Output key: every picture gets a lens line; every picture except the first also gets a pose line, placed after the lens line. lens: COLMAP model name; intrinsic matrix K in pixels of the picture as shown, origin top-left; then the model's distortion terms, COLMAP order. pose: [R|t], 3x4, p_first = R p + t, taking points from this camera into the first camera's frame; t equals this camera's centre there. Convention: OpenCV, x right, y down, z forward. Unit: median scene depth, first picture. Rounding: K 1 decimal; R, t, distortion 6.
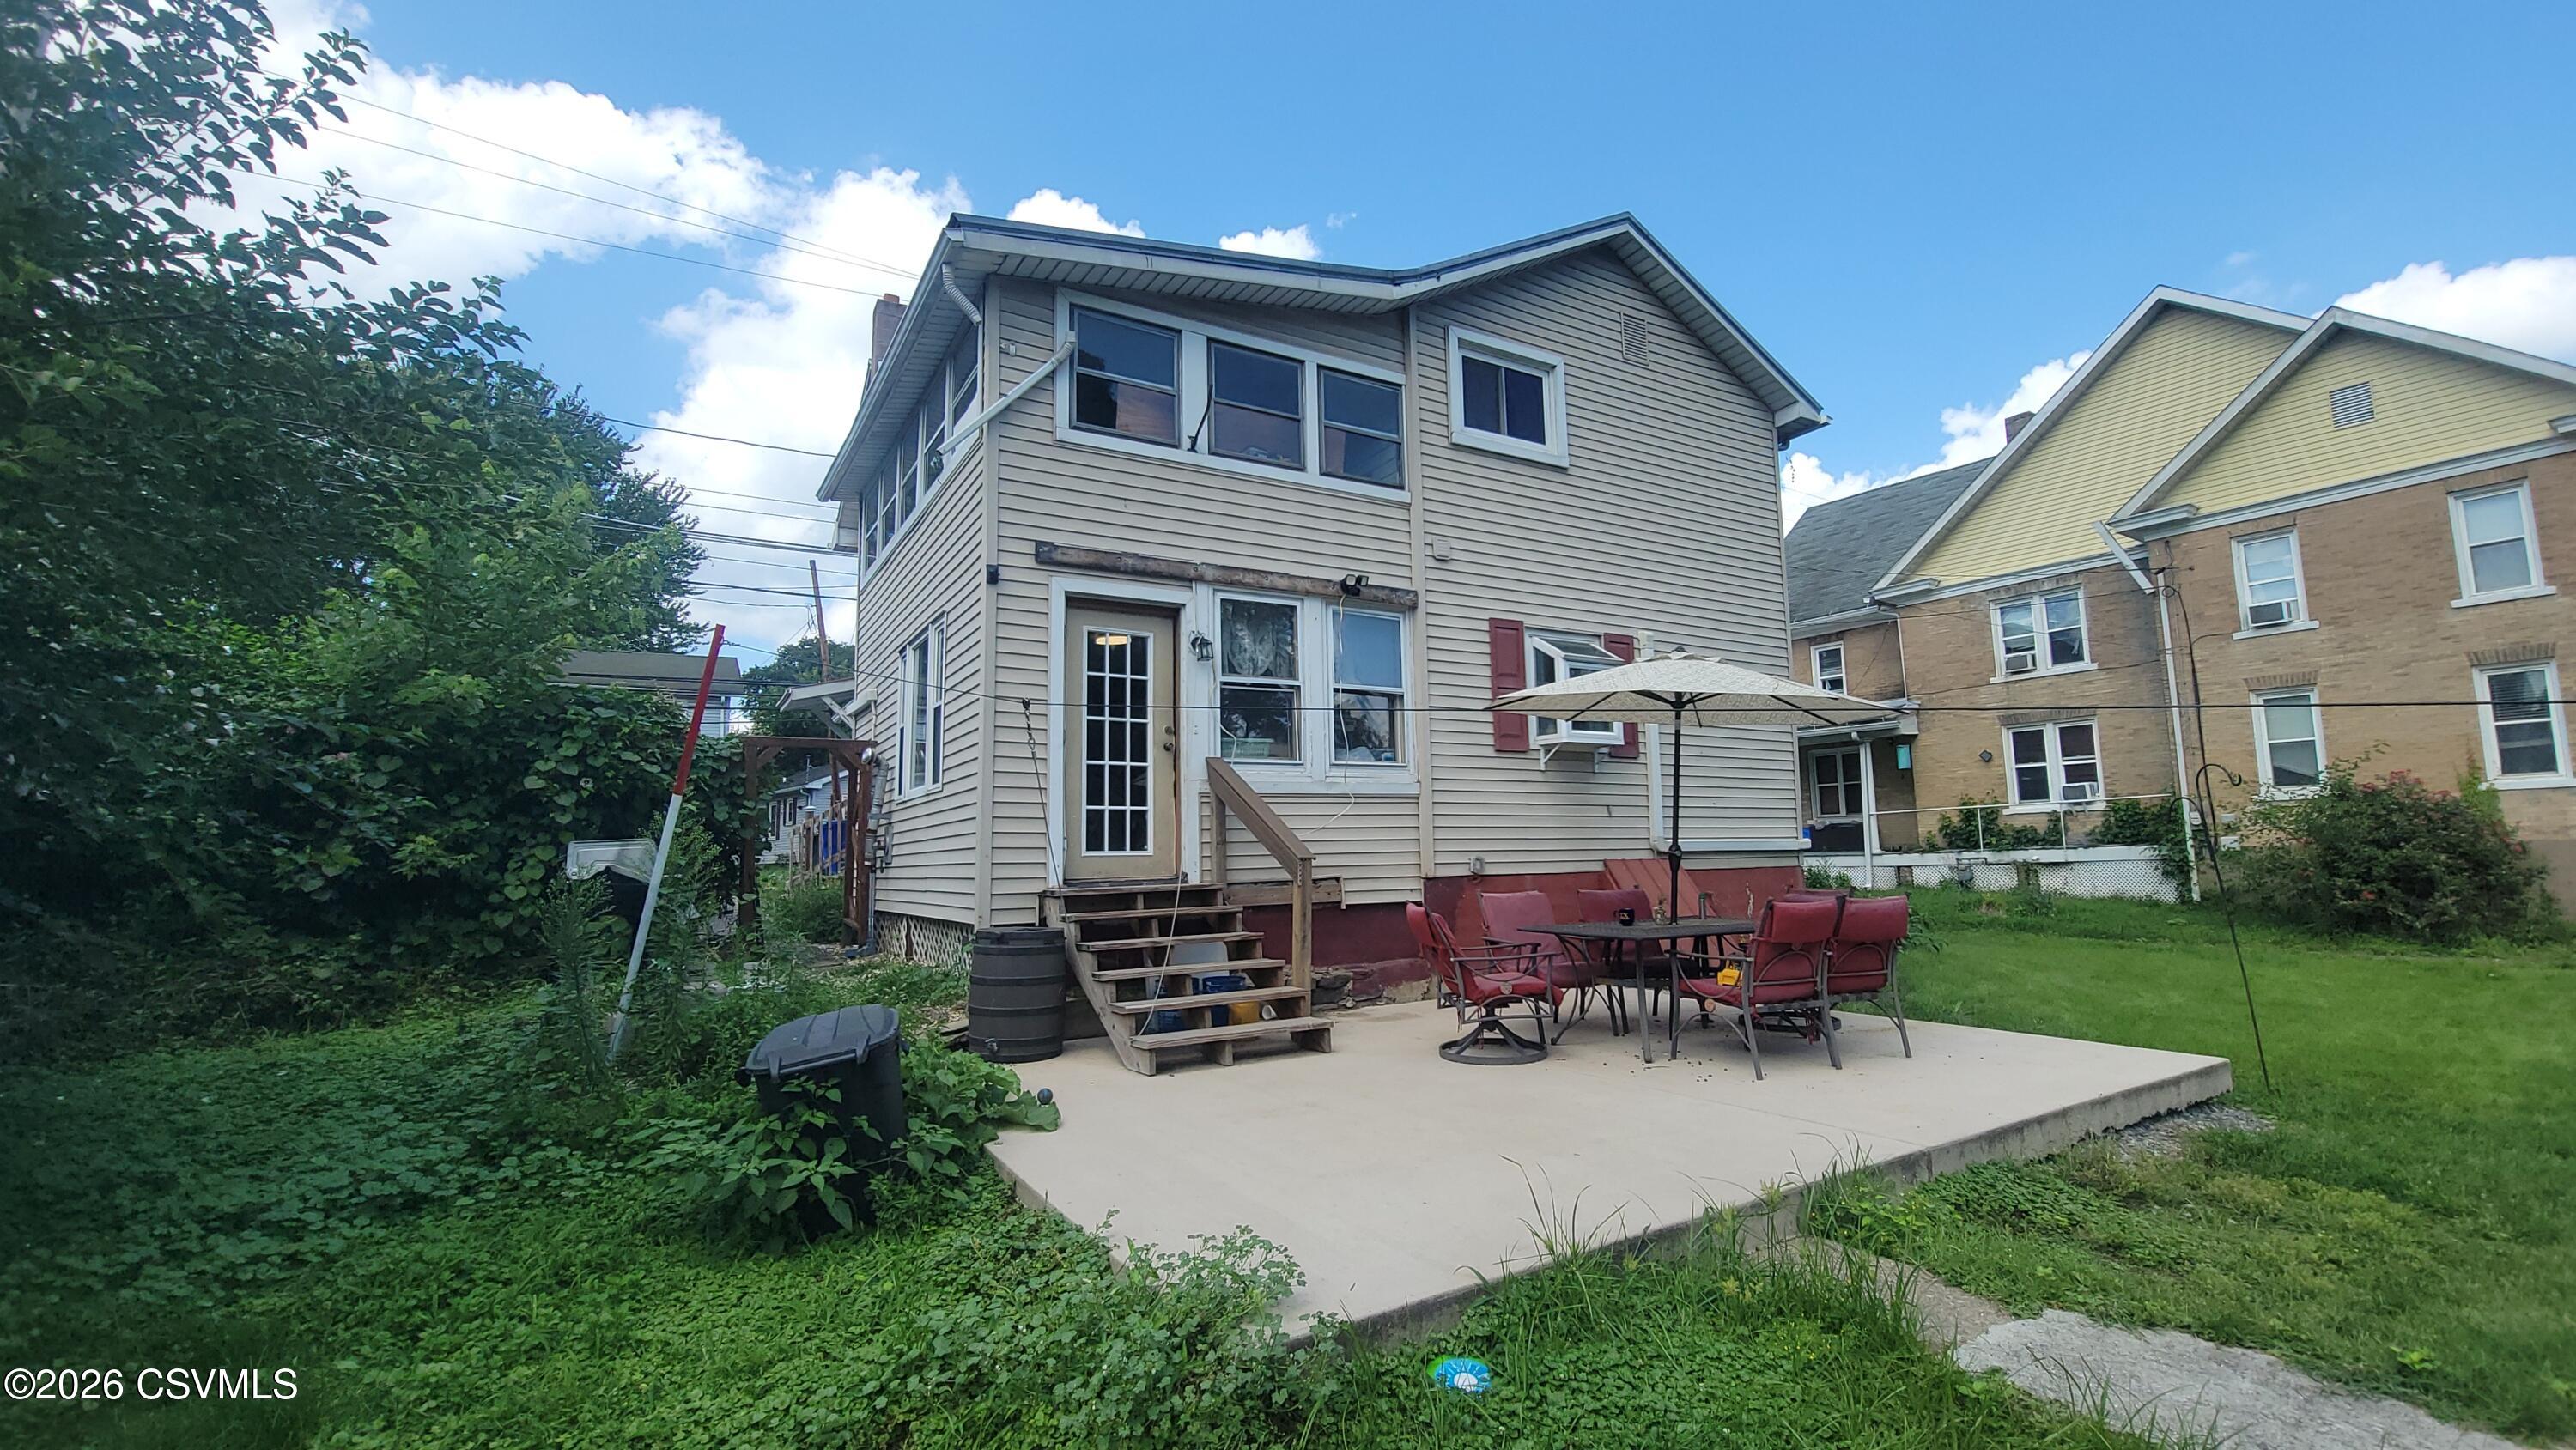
lens RADIAL K [[1103.2, 0, 1288.0], [0, 1103.2, 725.0], [0, 0, 1]] dist [-0.013423, -0.000245]
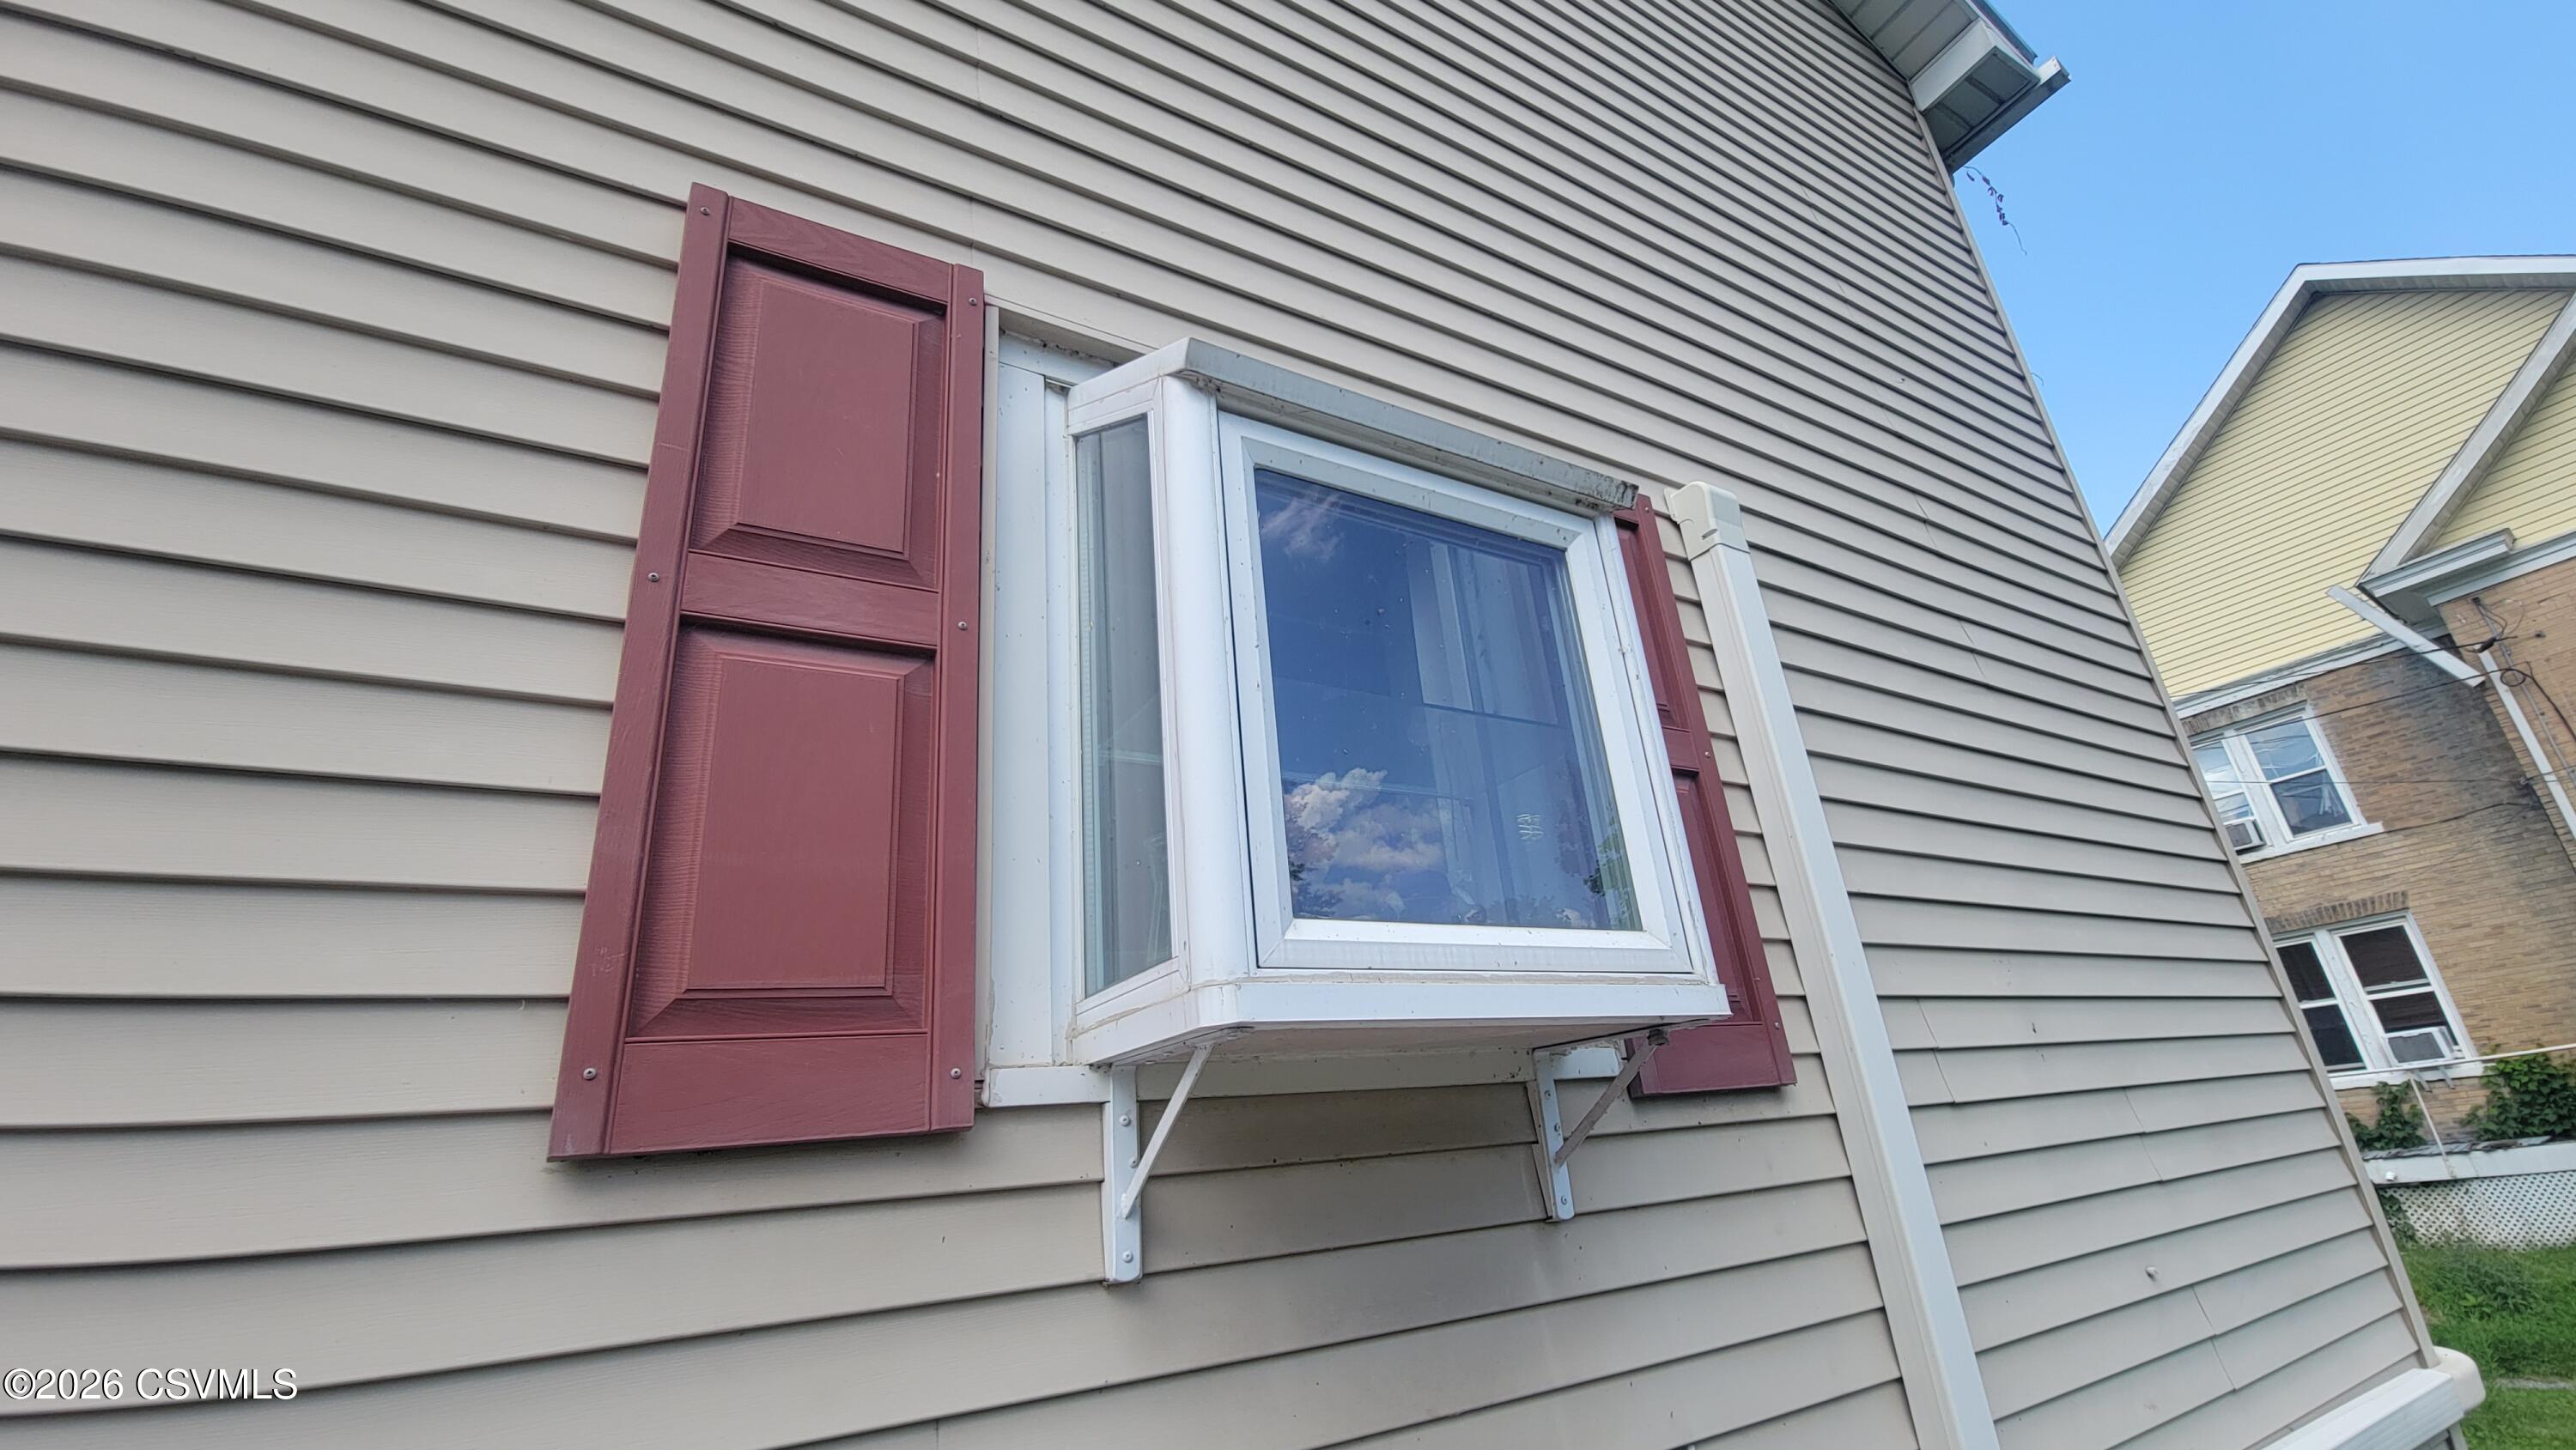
lens RADIAL K [[1103.2, 0, 1288.0], [0, 1103.2, 725.0], [0, 0, 1]] dist [-0.013423, -0.000245]
pose [[0.997238, -0.063951, 0.037760, 0.122858], [0.071701, 0.961539, -0.265144, 0.007902], [-0.019351, 0.267119, 0.963469, 0.427730]]
